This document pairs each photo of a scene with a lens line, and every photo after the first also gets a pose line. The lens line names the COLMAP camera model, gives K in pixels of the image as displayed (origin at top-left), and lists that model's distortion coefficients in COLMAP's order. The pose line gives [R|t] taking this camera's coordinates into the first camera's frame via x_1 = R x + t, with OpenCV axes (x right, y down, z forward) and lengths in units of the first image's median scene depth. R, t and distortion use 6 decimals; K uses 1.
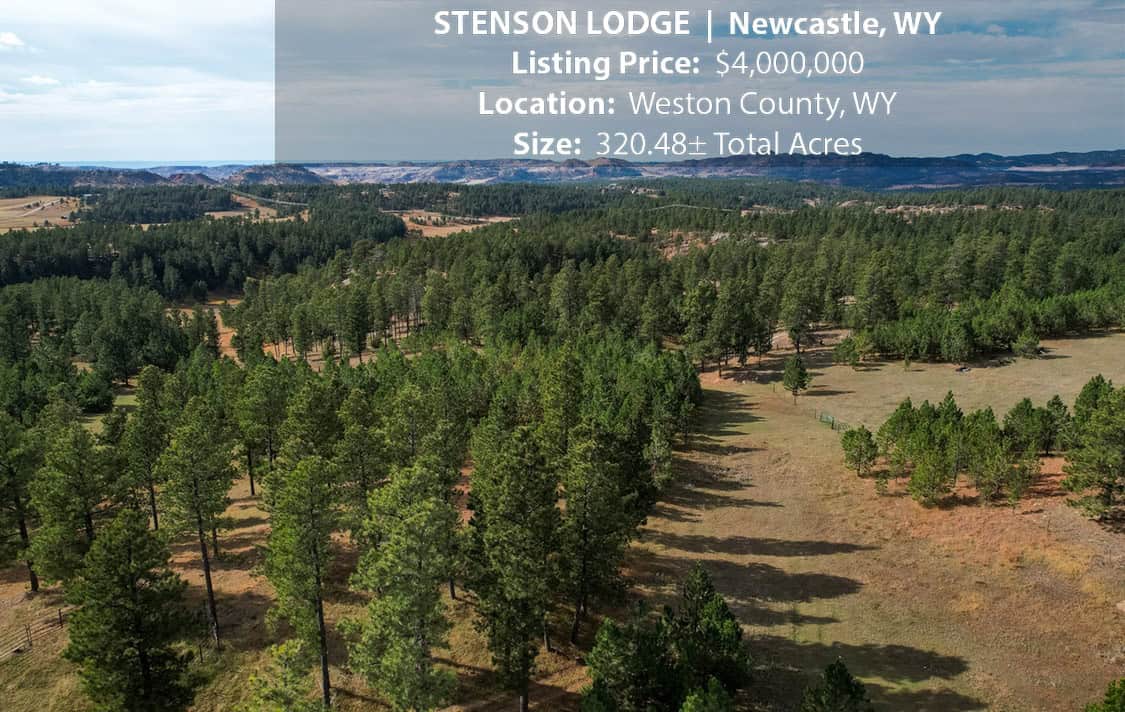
lens RADIAL K [[809.3, 0, 564.3], [0, 809.3, 351.8], [0, 0, 1]] dist [-0.072840, 0.069815]
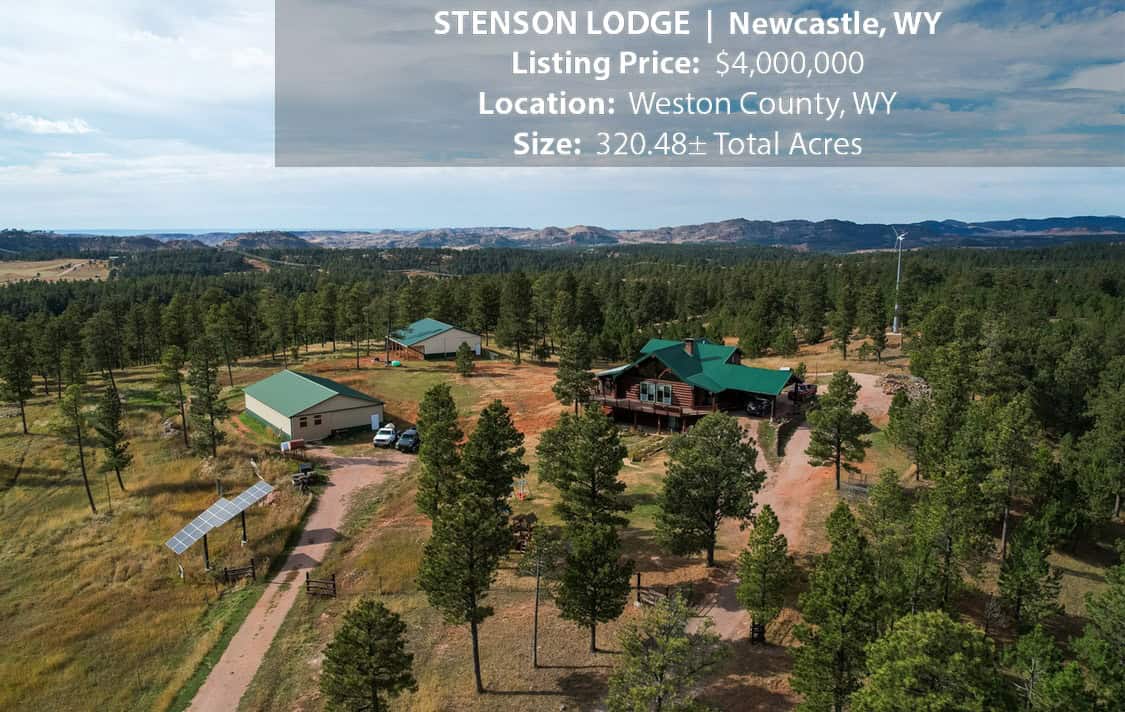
lens RADIAL K [[809.3, 0, 560.4], [0, 809.3, 351.4], [0, 0, 1]] dist [-0.072840, 0.069815]
pose [[0.999755, -0.005368, 0.021483, -0.008908], [0.007118, 0.996590, -0.082211, 0.036778], [-0.020968, 0.082344, 0.996383, -0.134180]]
